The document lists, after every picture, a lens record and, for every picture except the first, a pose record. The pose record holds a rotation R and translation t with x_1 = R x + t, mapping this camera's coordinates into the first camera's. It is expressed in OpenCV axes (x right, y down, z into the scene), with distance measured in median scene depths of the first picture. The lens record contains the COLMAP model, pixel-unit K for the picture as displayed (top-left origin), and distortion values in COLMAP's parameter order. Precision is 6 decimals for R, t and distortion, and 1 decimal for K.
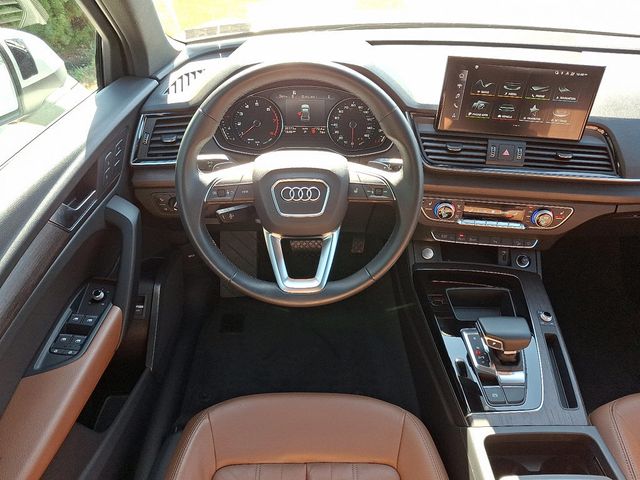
lens RADIAL K [[460.2, 0, 320.0], [0, 460.2, 240.0], [0, 0, 1]] dist [0.094813, -0.151130]
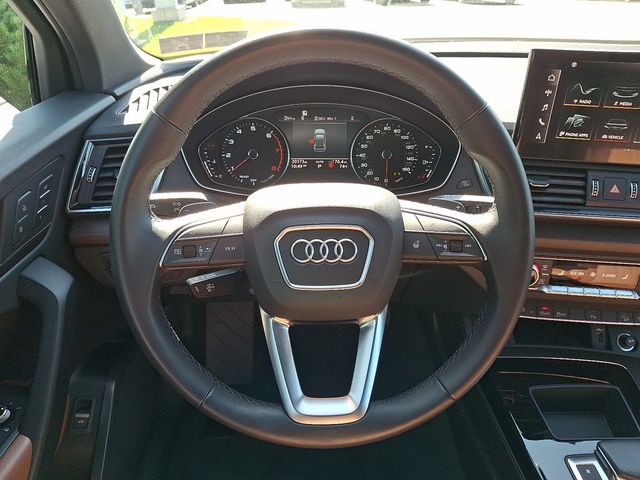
lens RADIAL K [[460.2, 0, 320.0], [0, 460.2, 240.0], [0, 0, 1]] dist [0.094813, -0.151130]
pose [[0.999939, -0.010786, 0.002447, -0.040303], [0.011007, 0.992130, -0.124725, -0.033662], [-0.001083, 0.124744, 0.992188, 0.346142]]
